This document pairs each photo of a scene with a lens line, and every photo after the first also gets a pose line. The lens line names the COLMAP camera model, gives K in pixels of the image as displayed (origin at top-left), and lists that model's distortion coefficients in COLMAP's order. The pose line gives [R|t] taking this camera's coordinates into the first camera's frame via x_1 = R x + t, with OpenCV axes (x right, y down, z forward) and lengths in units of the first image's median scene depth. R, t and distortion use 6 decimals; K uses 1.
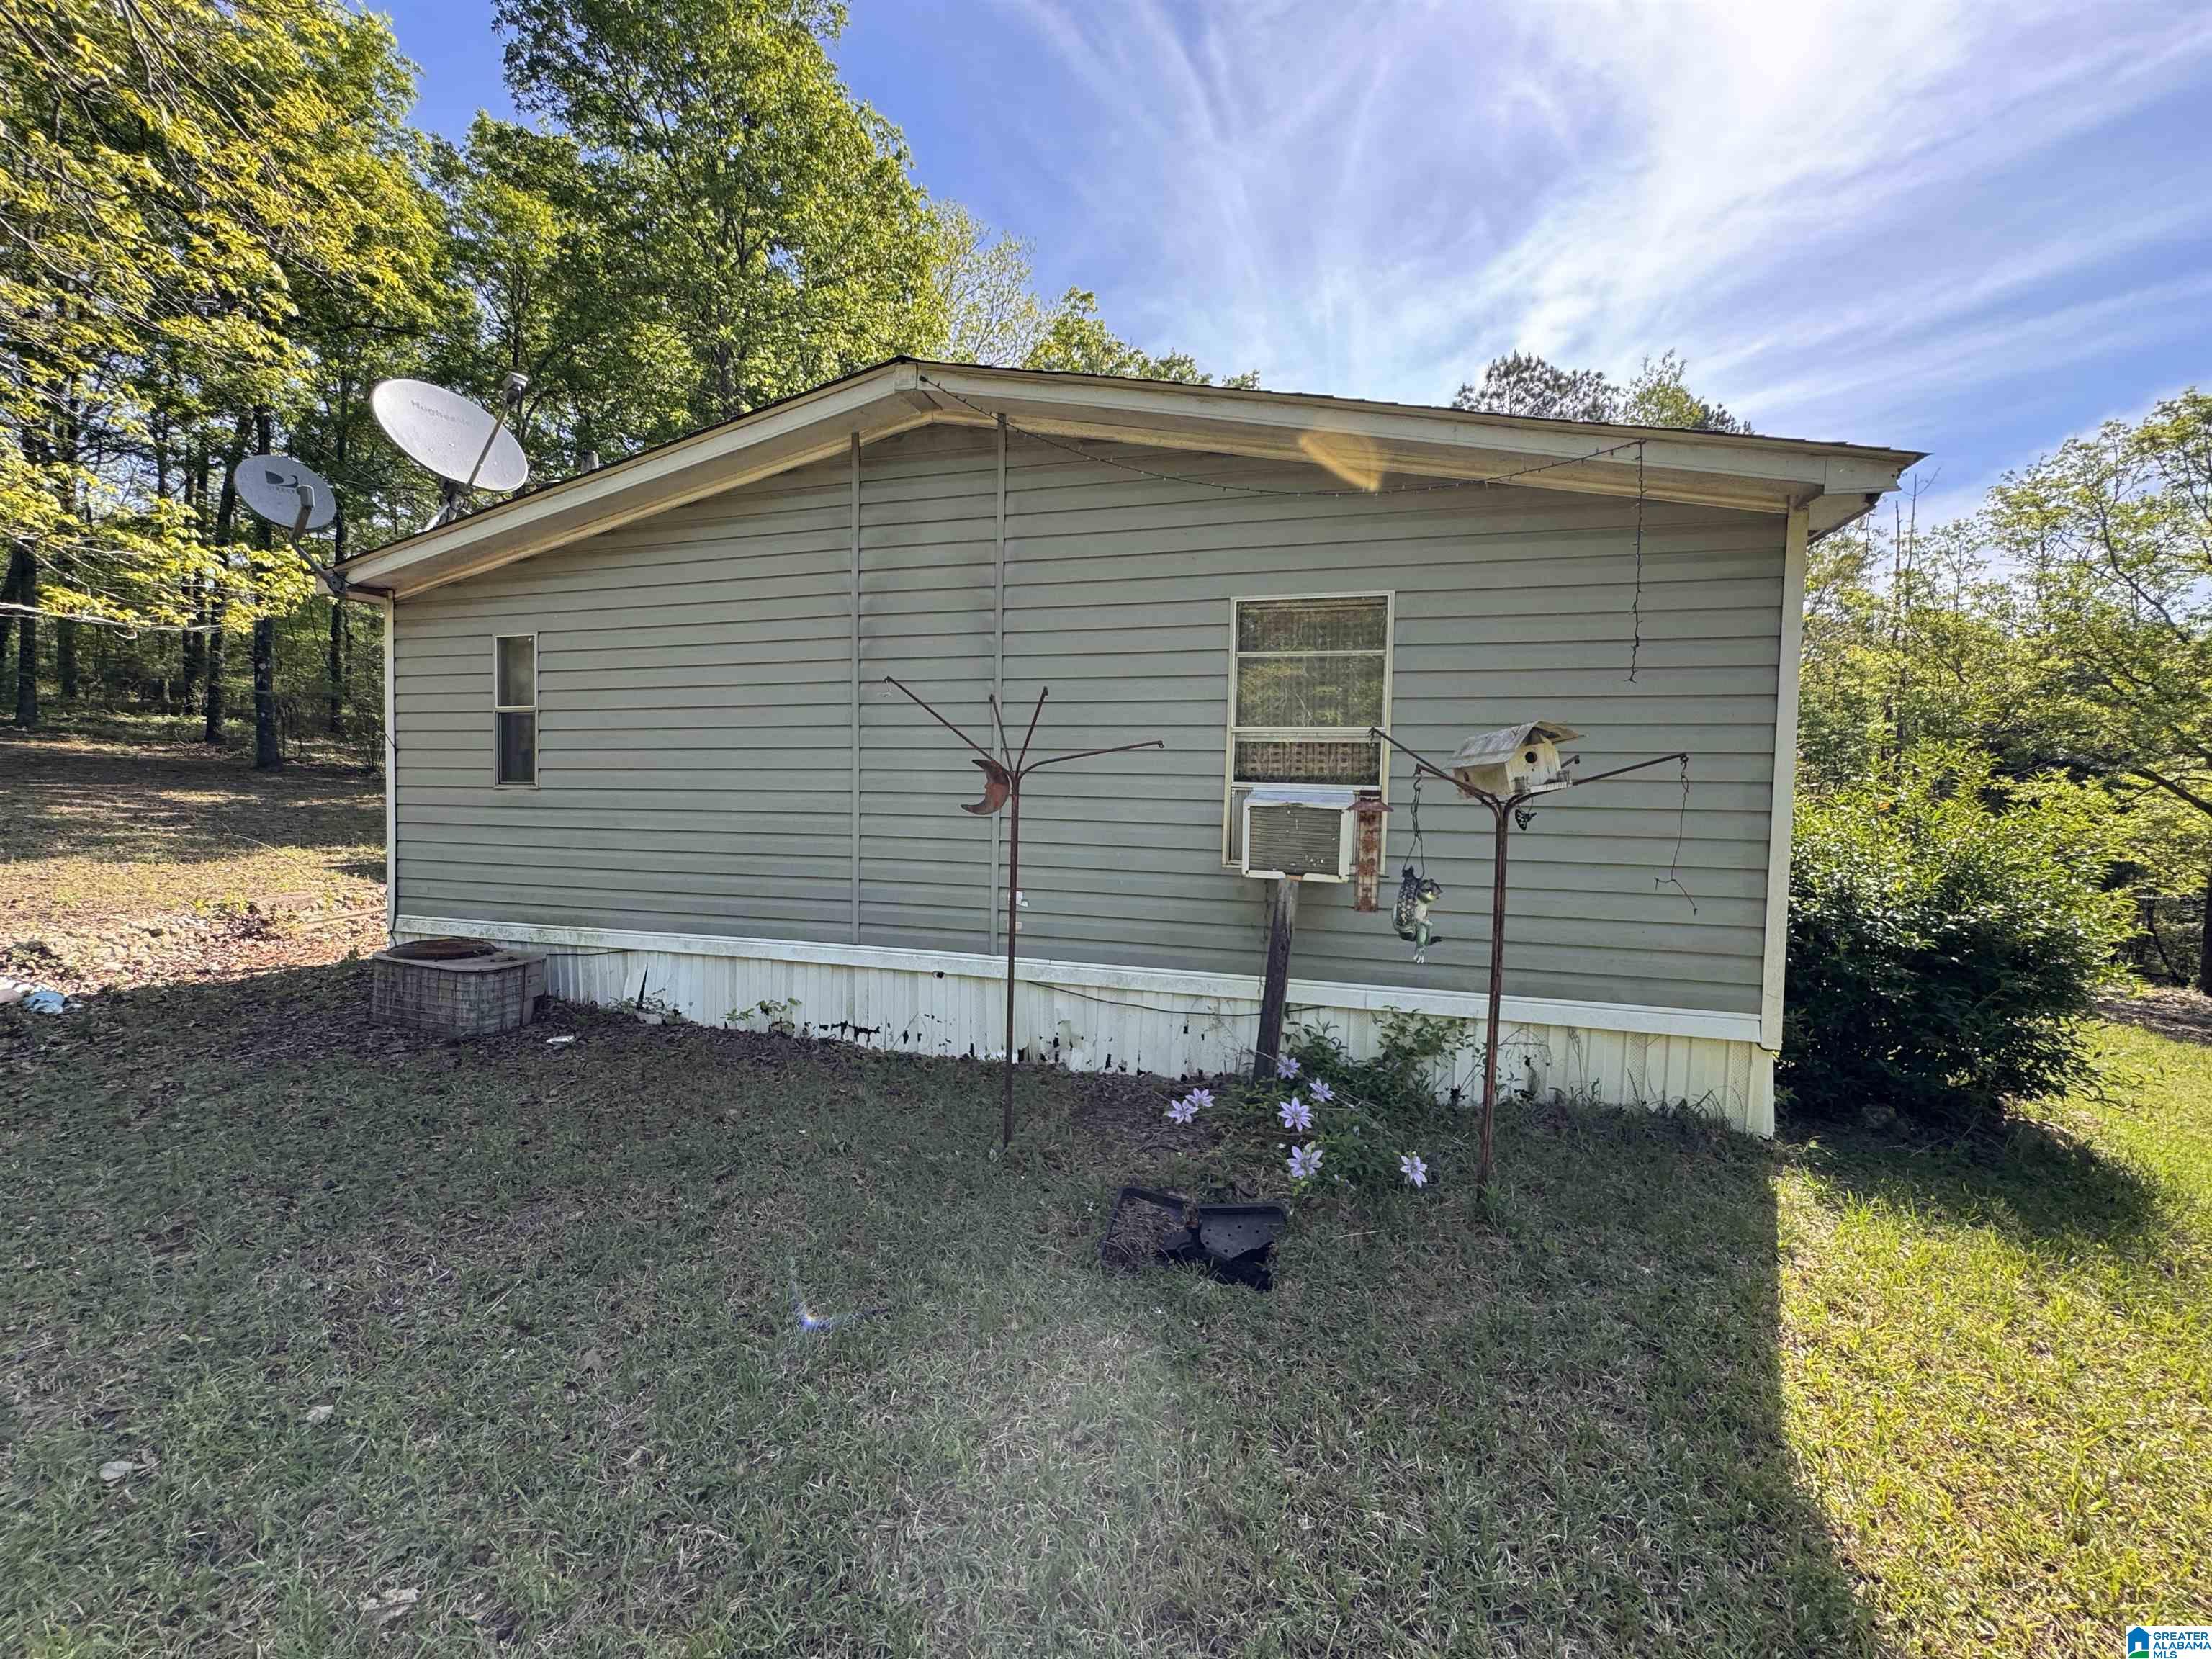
lens RADIAL K [[882.2, 0, 1106.4], [0, 882.2, 831.6], [0, 0, 1]] dist [-0.002705, 0.000386]
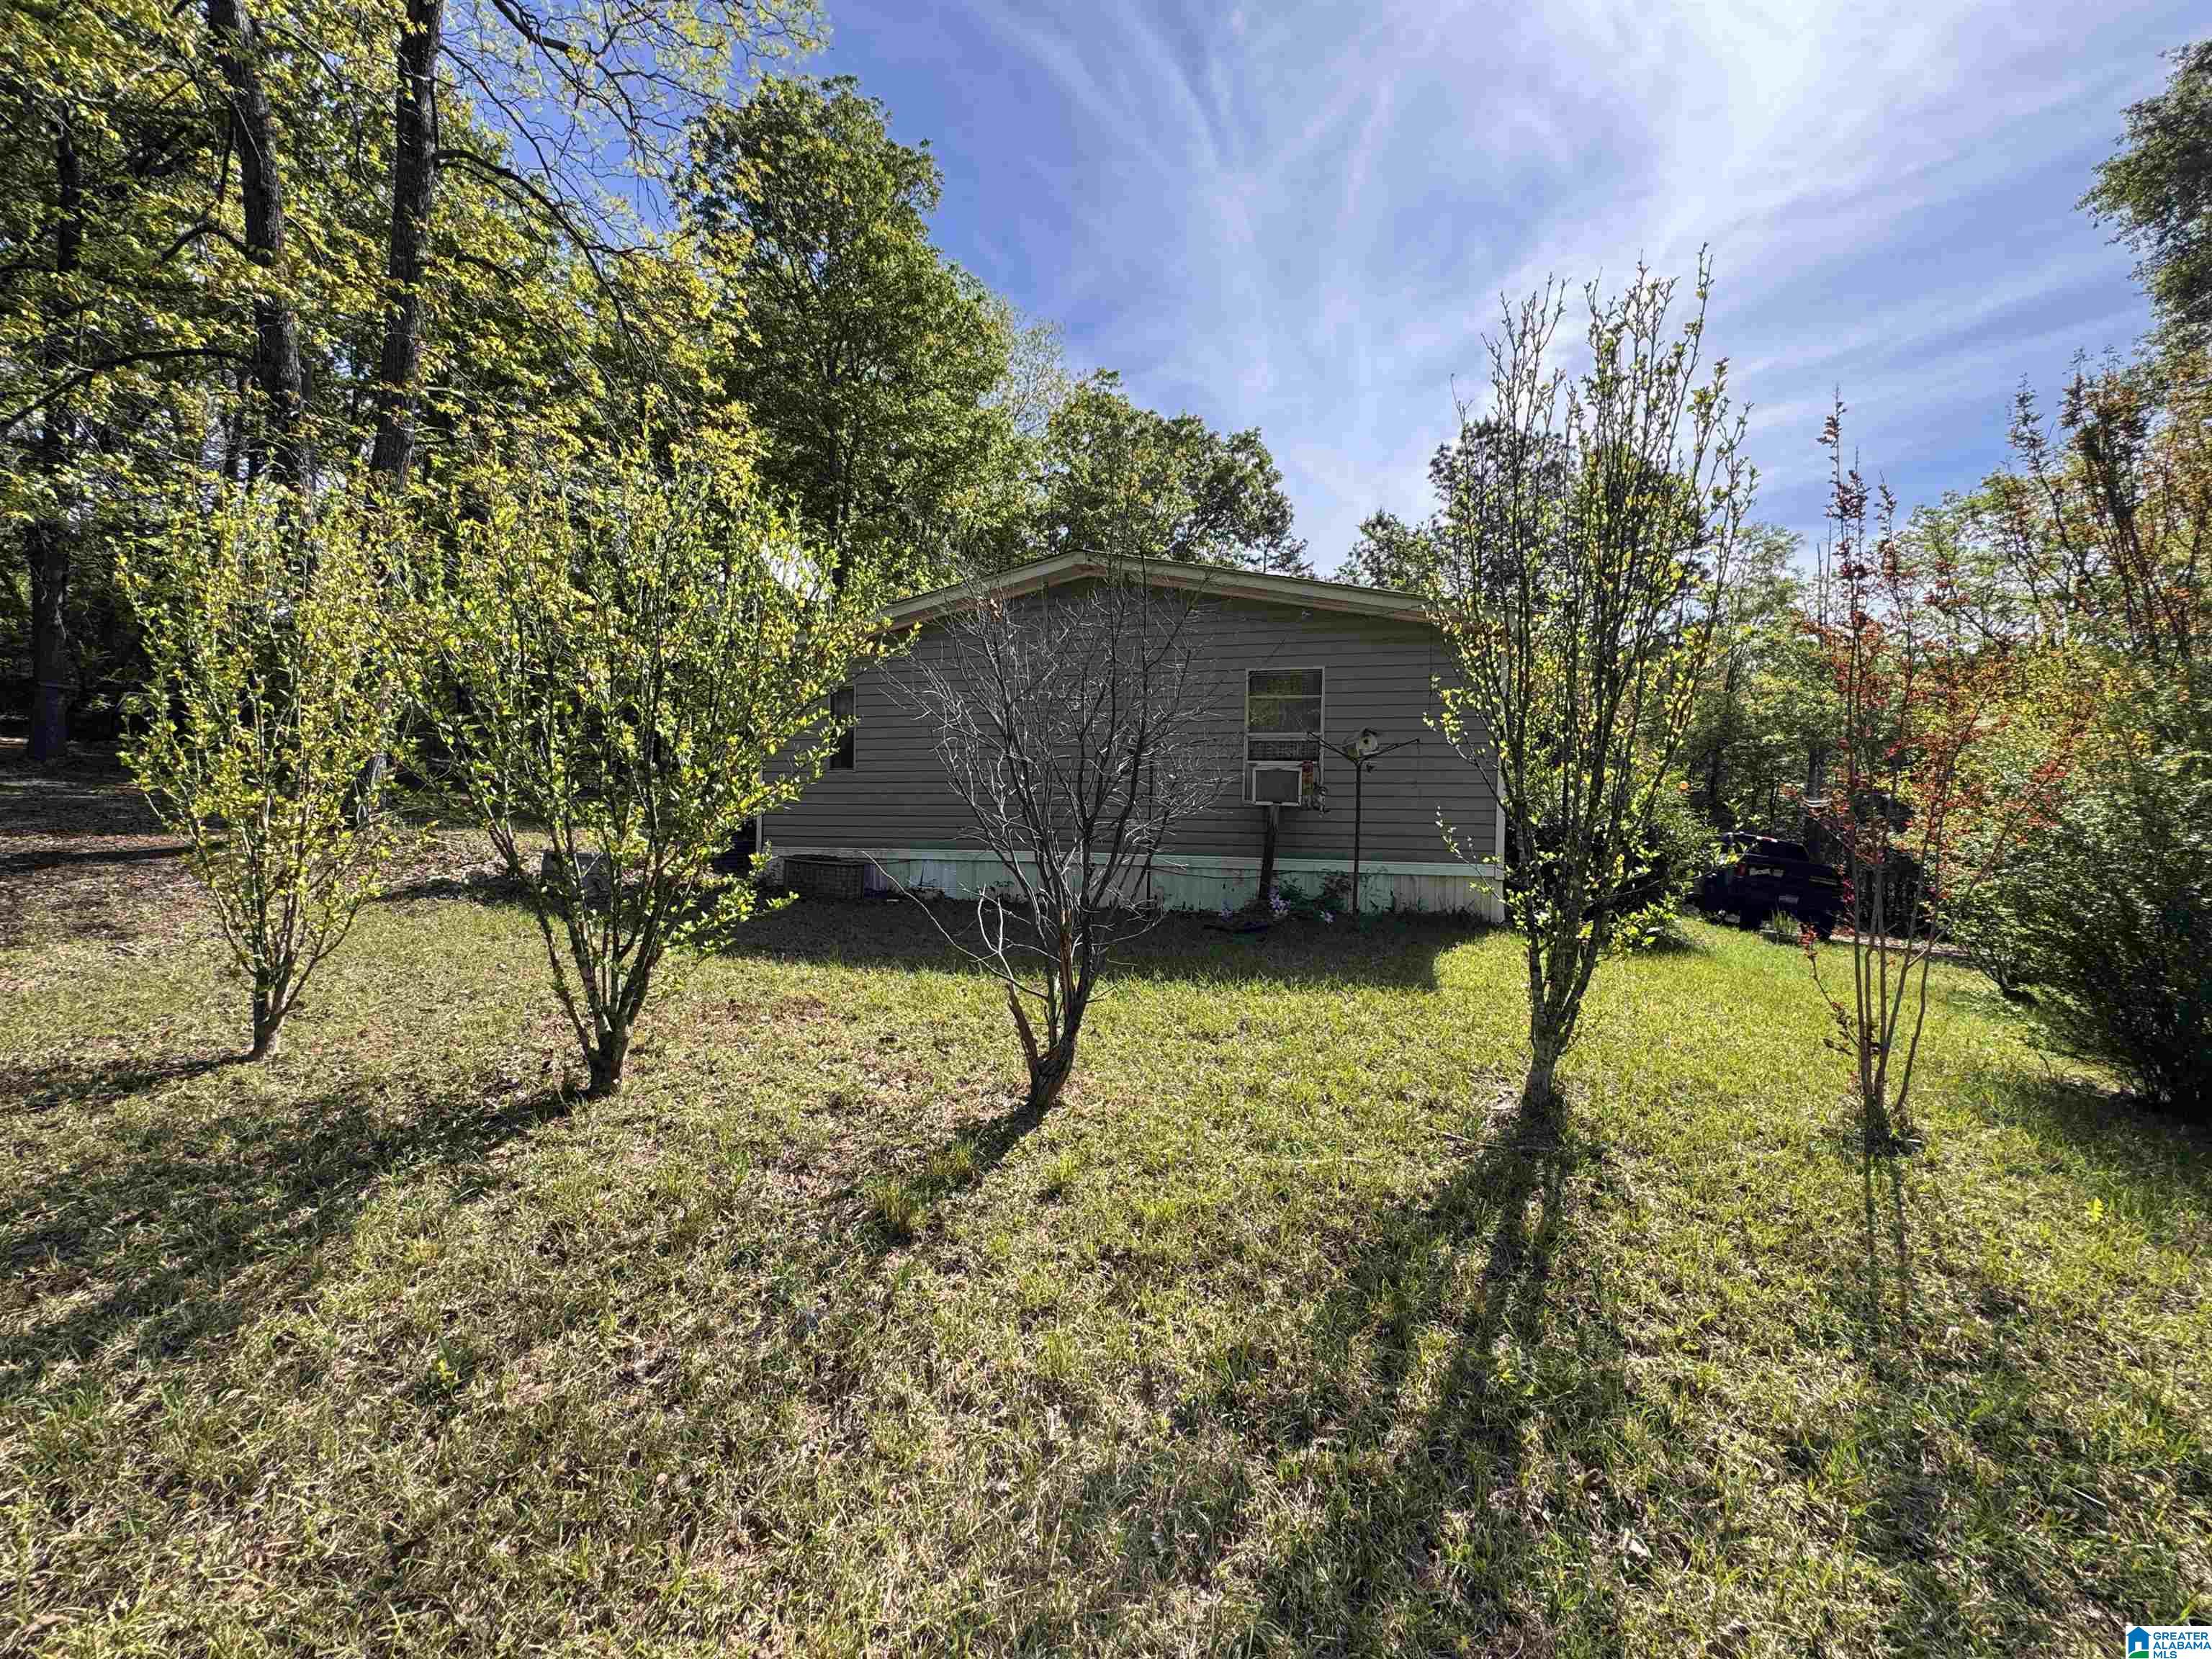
lens RADIAL K [[882.2, 0, 1106.4], [0, 882.2, 831.6], [0, 0, 1]] dist [-0.002705, 0.000386]
pose [[0.999924, -0.006328, -0.010584, -0.022605], [0.006079, 0.999707, -0.023436, 0.021663], [0.010730, 0.023370, 0.999669, -0.145157]]
